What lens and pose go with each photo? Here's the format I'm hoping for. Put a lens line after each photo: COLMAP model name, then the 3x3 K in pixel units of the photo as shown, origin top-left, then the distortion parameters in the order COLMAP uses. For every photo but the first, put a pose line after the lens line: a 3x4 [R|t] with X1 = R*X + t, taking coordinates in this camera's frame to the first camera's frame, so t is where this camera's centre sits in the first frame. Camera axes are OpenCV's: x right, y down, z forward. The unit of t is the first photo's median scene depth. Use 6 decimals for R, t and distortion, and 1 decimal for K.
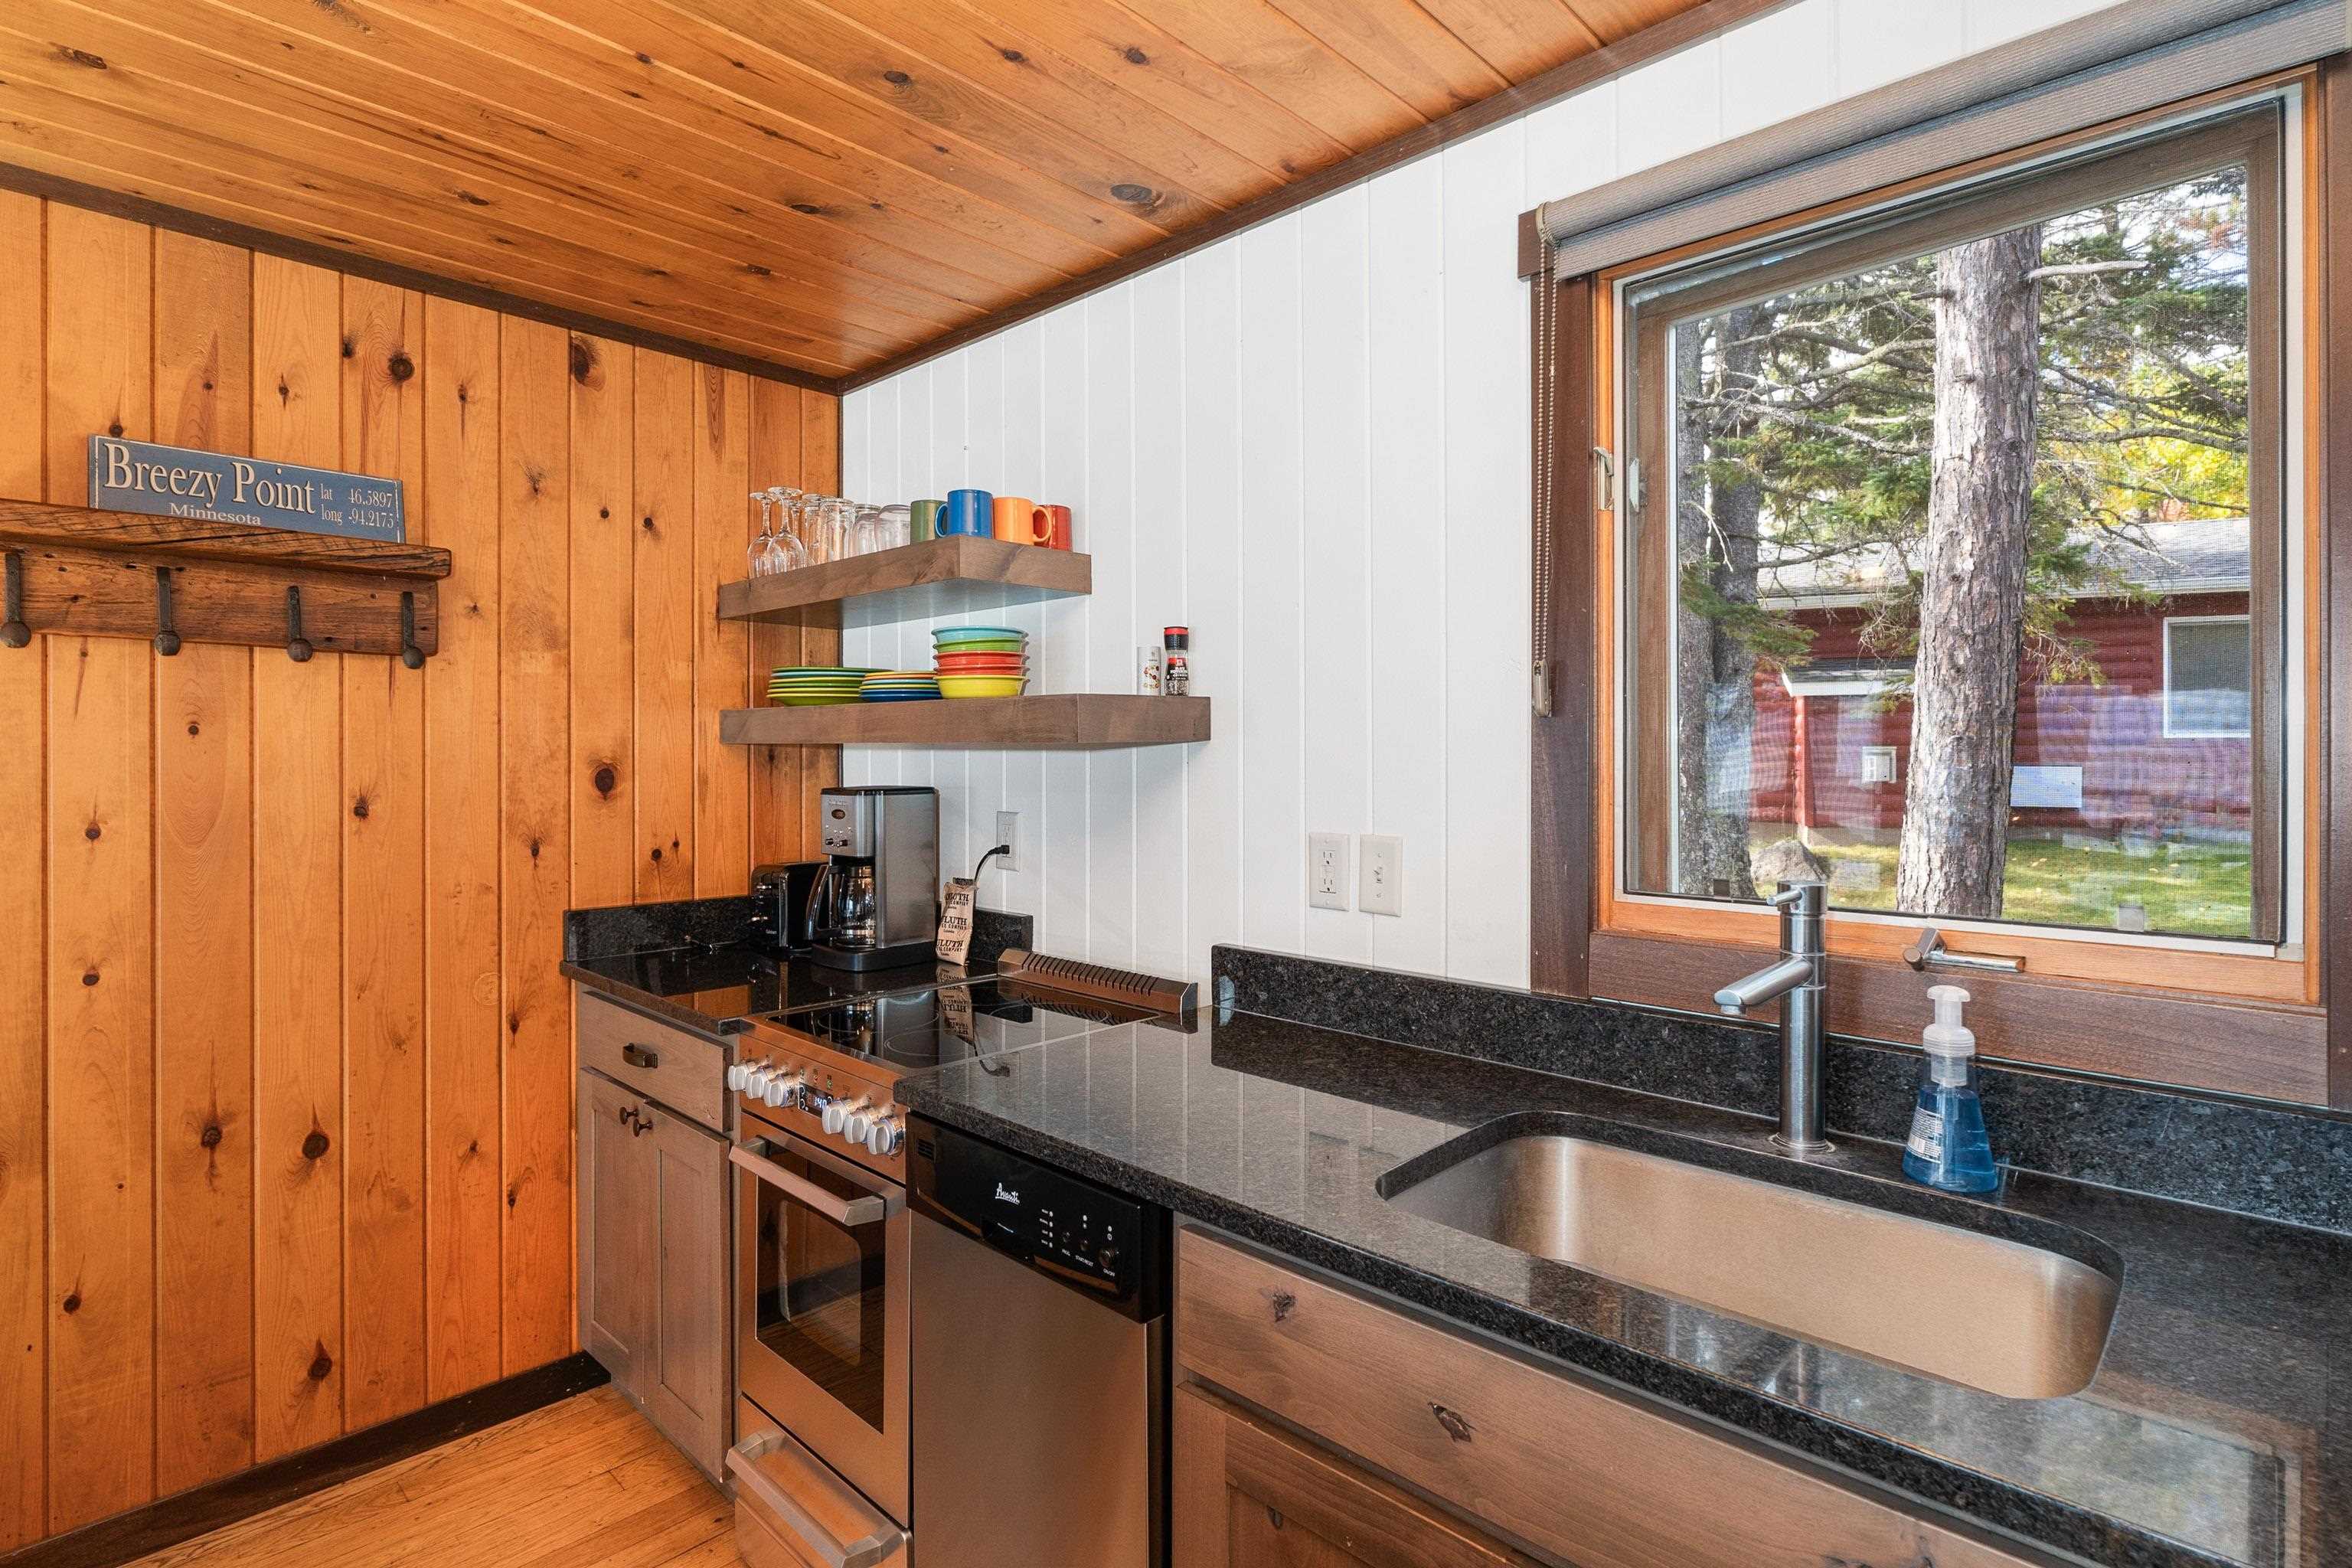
lens RADIAL K [[1164.9, 0, 1173.6], [0, 1164.9, 712.2], [0, 0, 1]] dist [-0.000523, -0.000128]
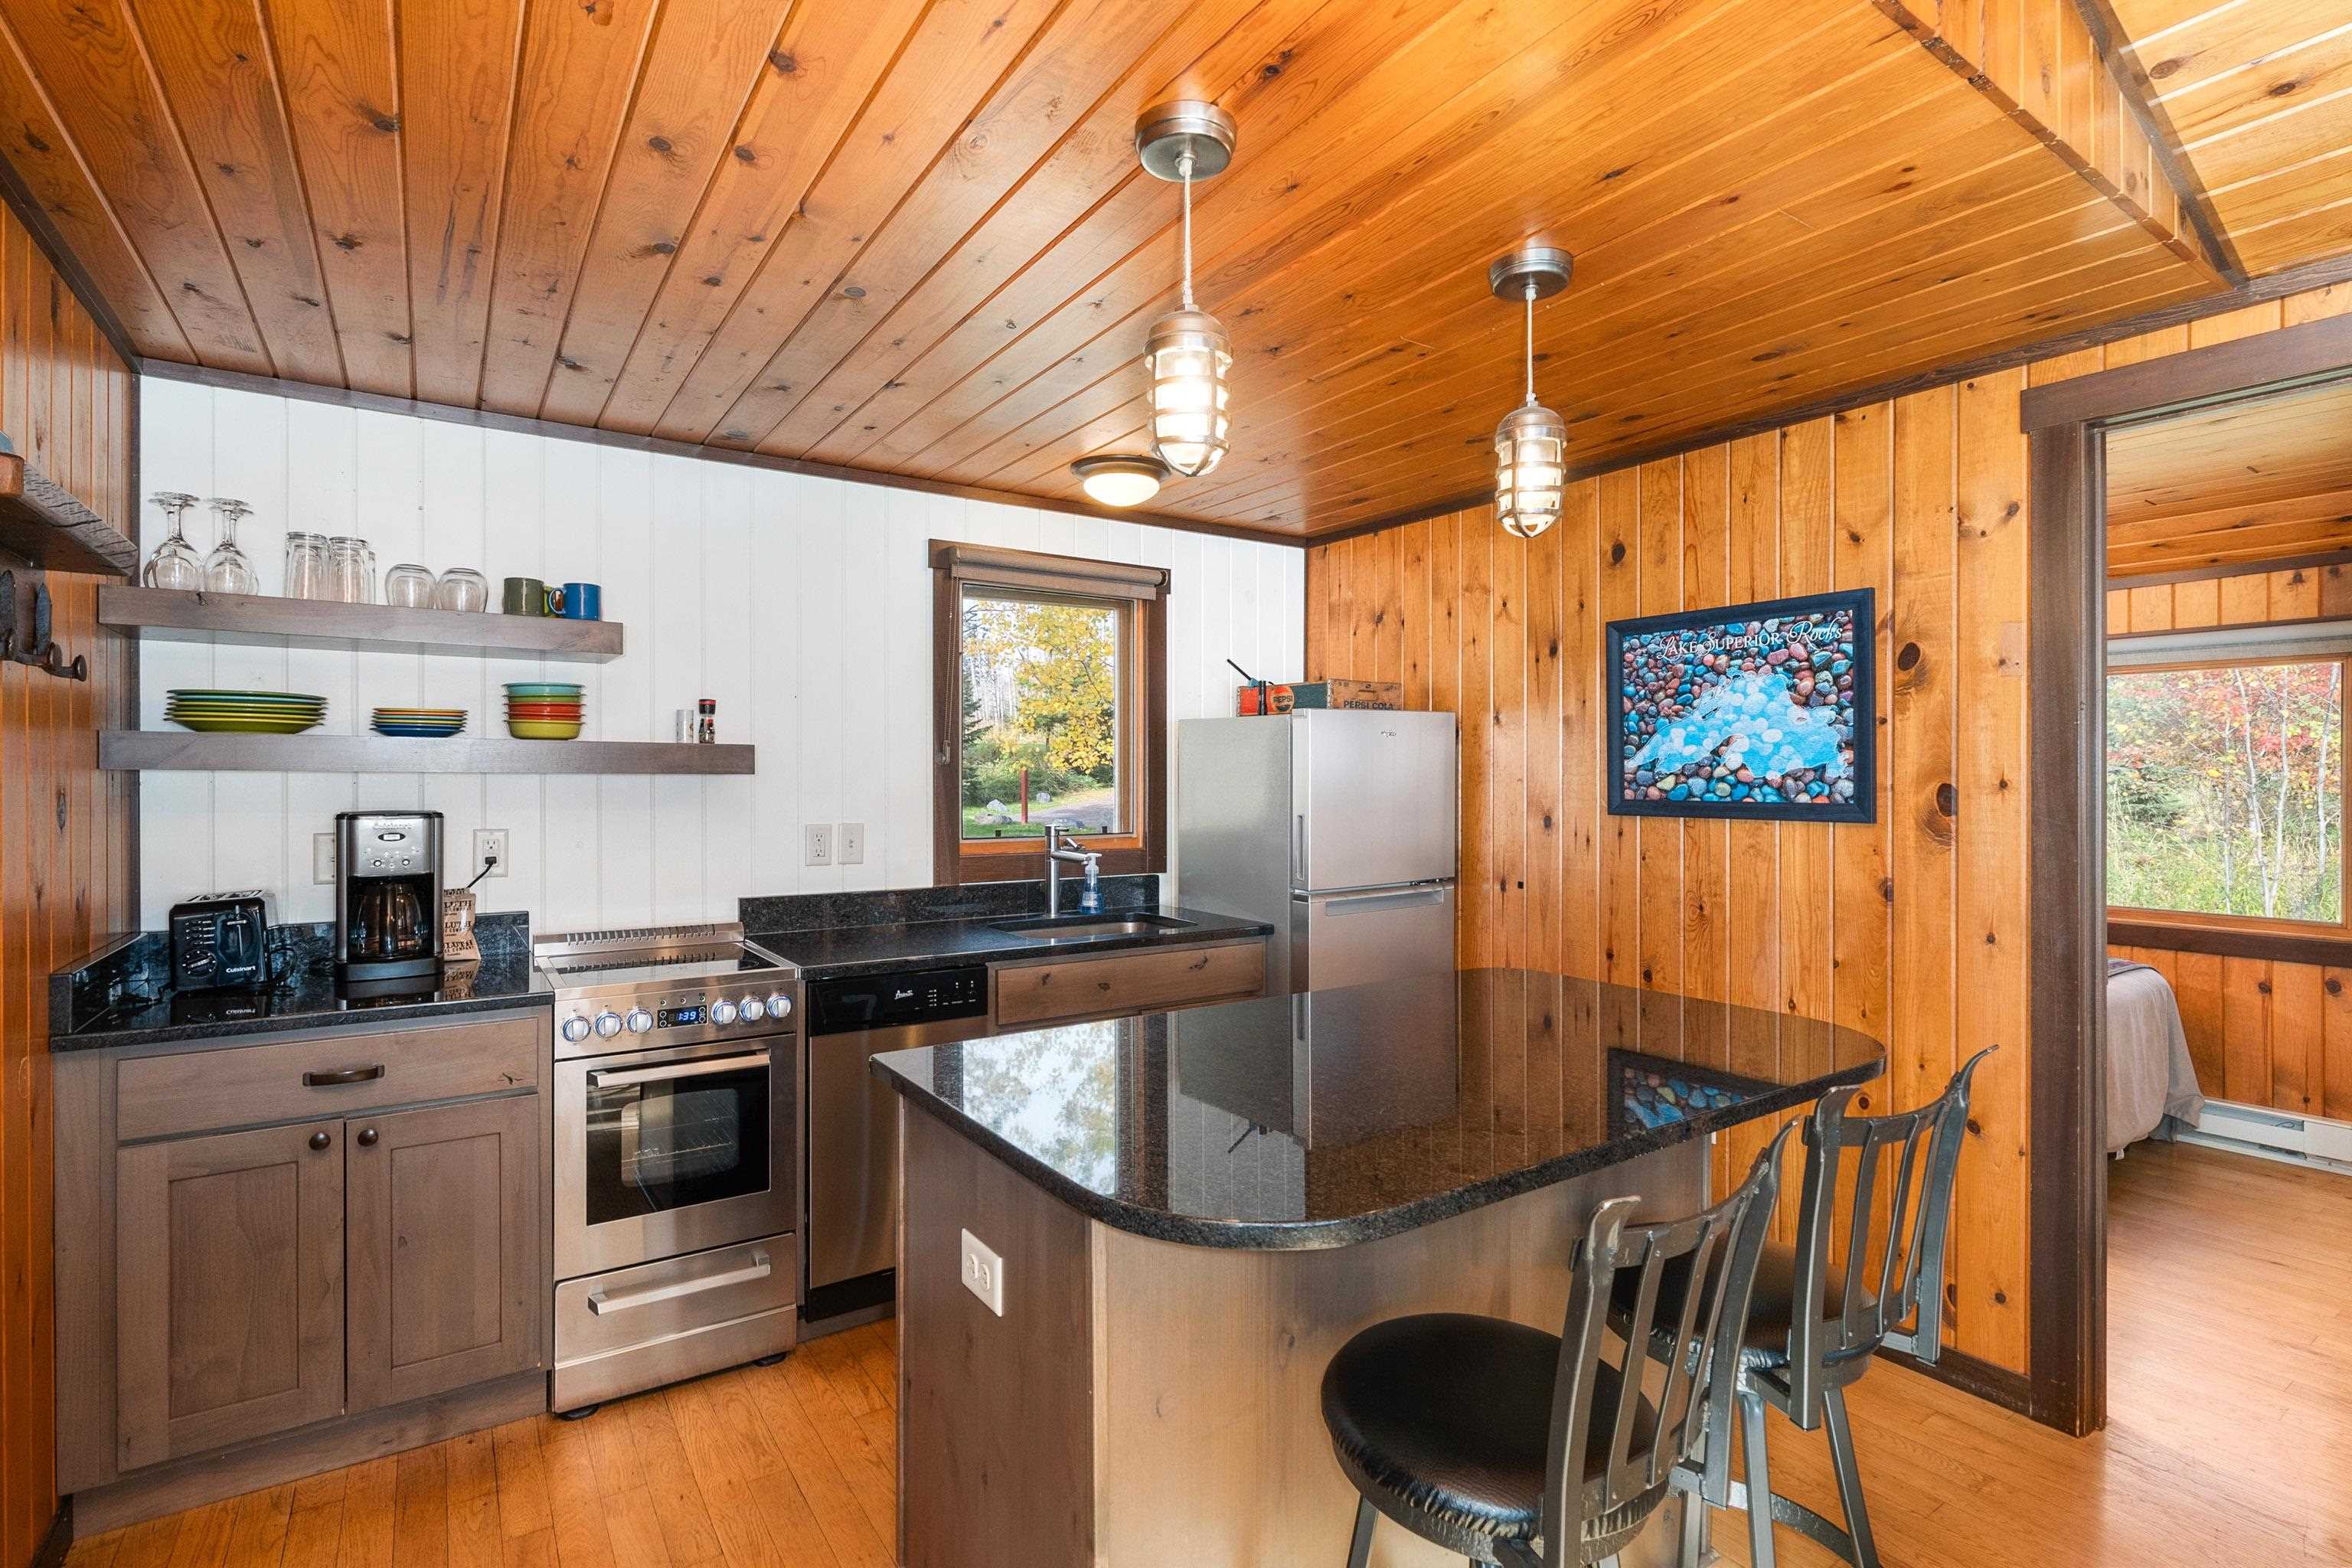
lens RADIAL K [[1106.0, 0, 1181.2], [0, 1106.0, 779.6], [0, 0, 1]] dist [-0.007850, 0.001136]
pose [[0.204143, -0.003929, 0.978933, -1.367771], [-0.034207, 0.999353, 0.011144, -0.004233], [-0.978343, -0.035761, 0.203877, 0.089268]]
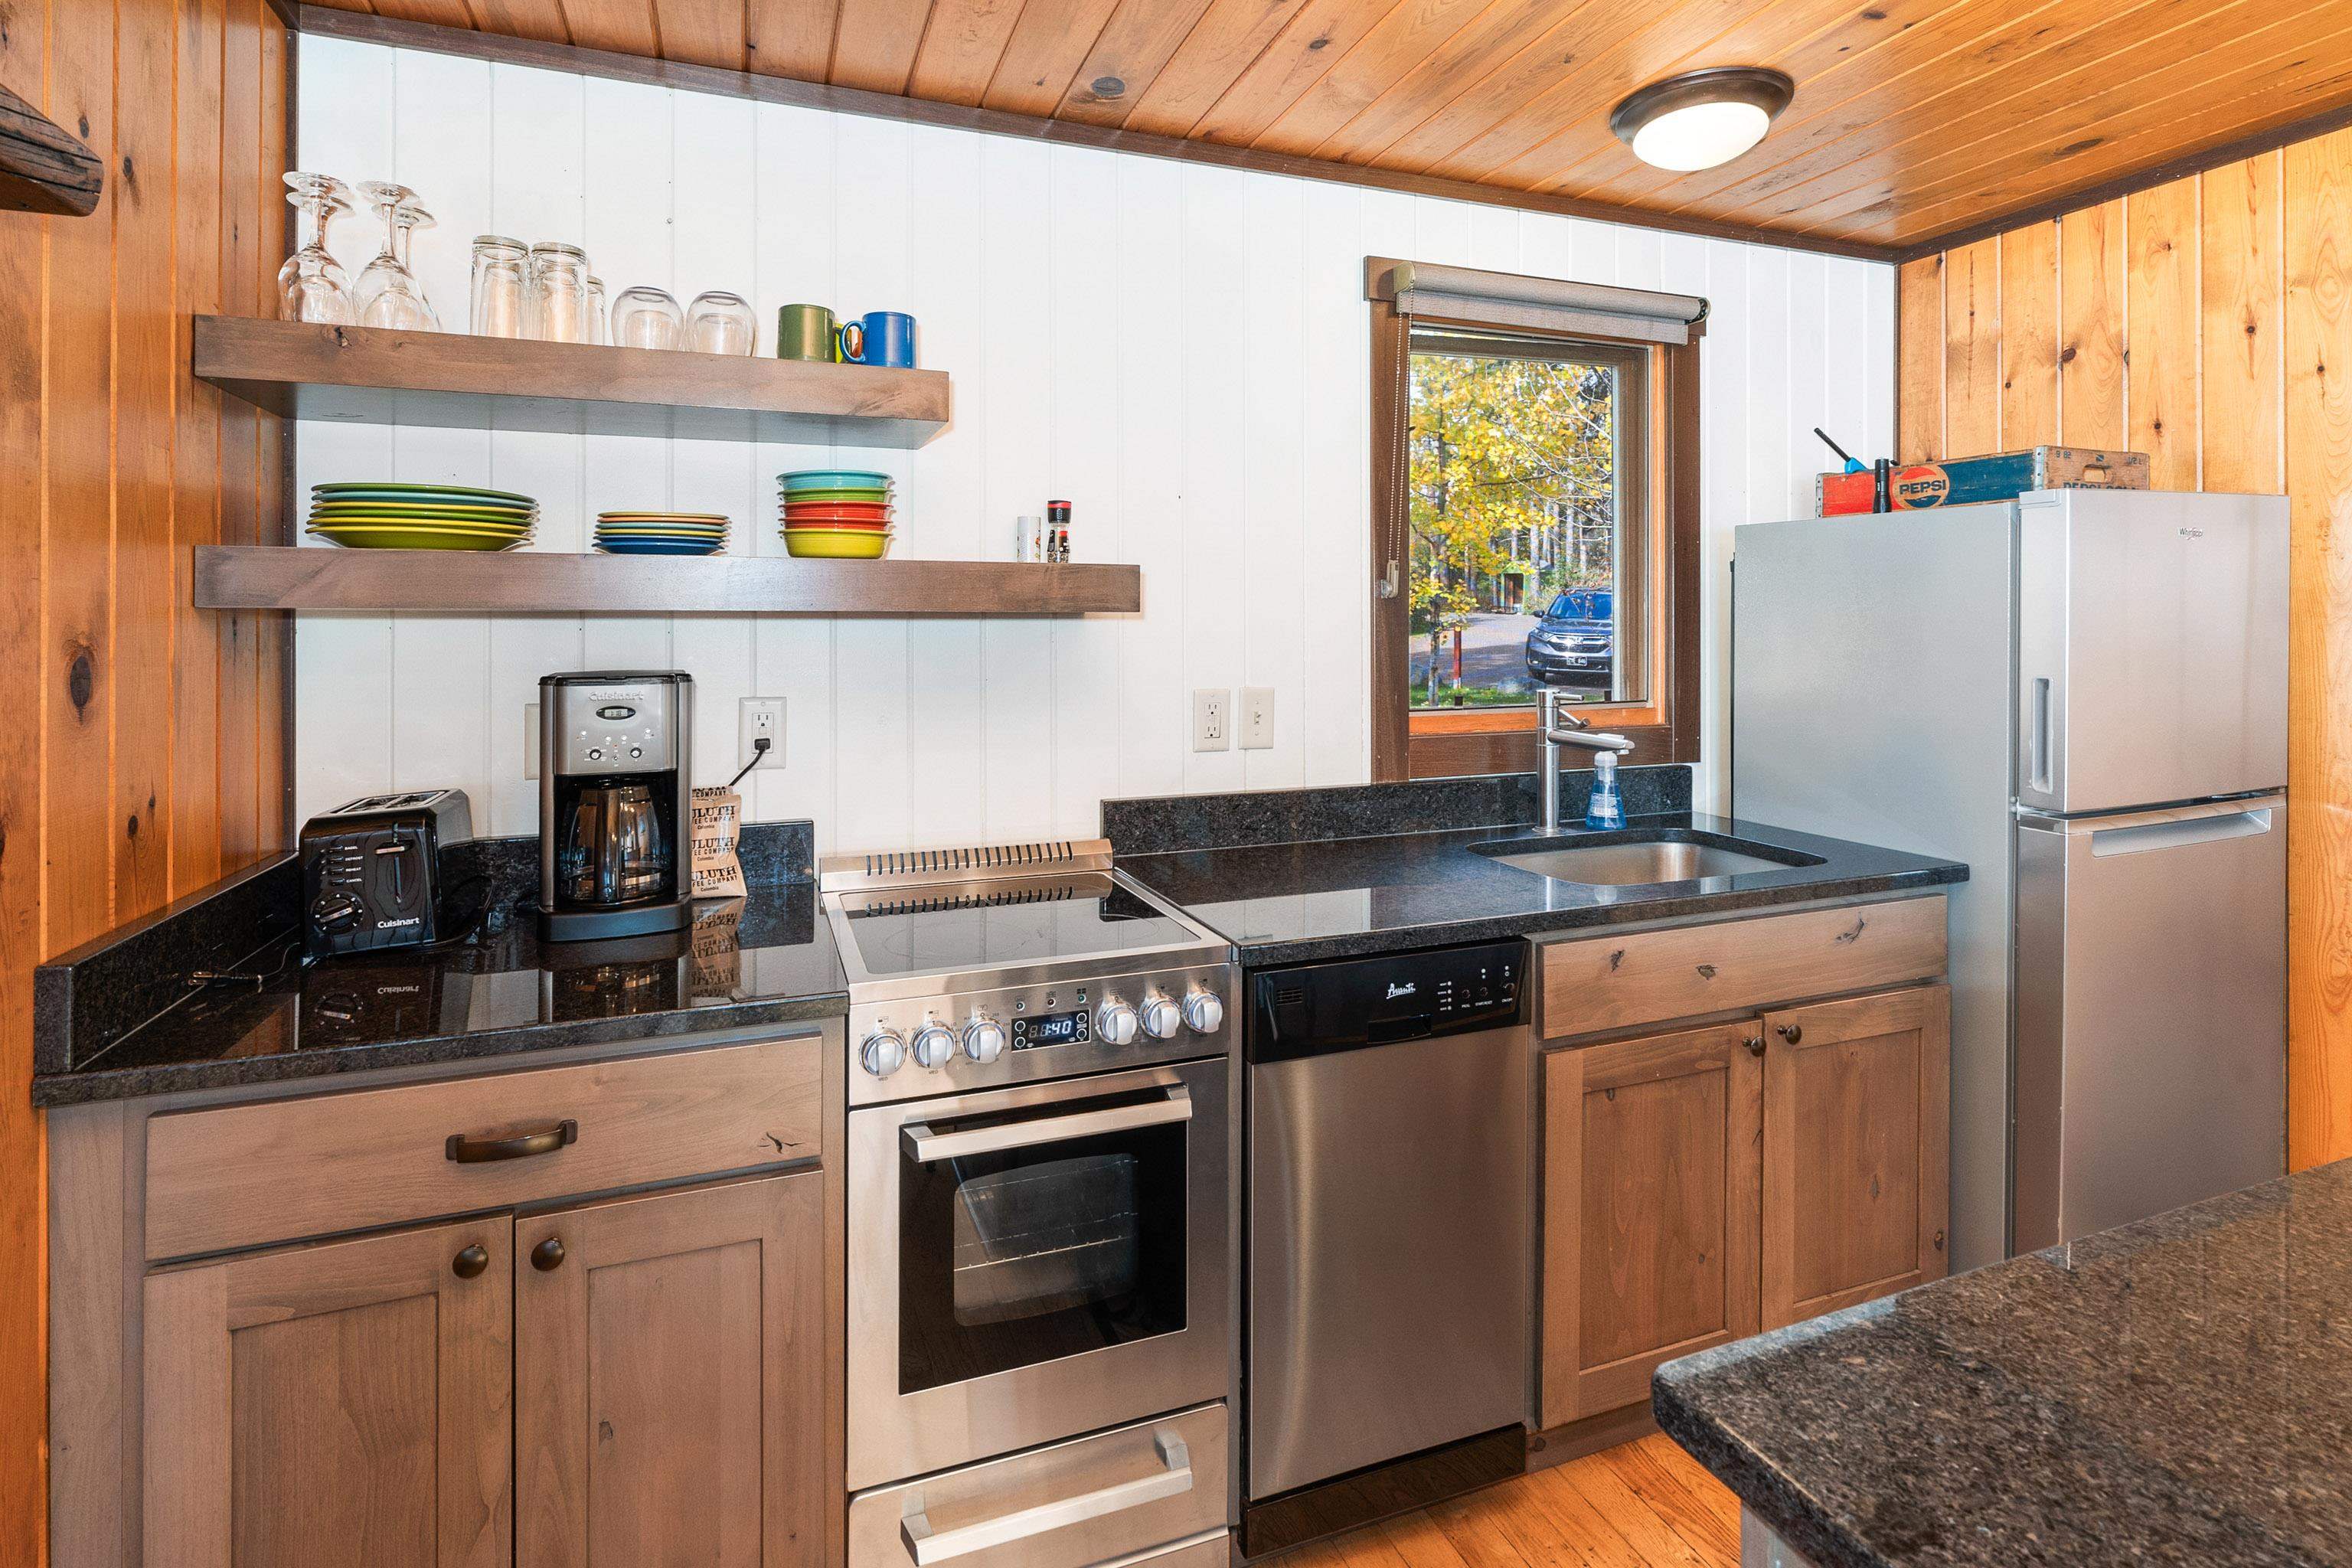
lens RADIAL K [[1150.2, 0, 1184.4], [0, 1150.2, 597.2], [0, 0, 1]] dist [-0.005209, -0.000748]
pose [[0.423818, 0.019096, 0.905546, -0.911197], [-0.024089, 0.999662, -0.009807, 0.020231], [-0.905427, -0.017658, 0.424134, 0.492165]]
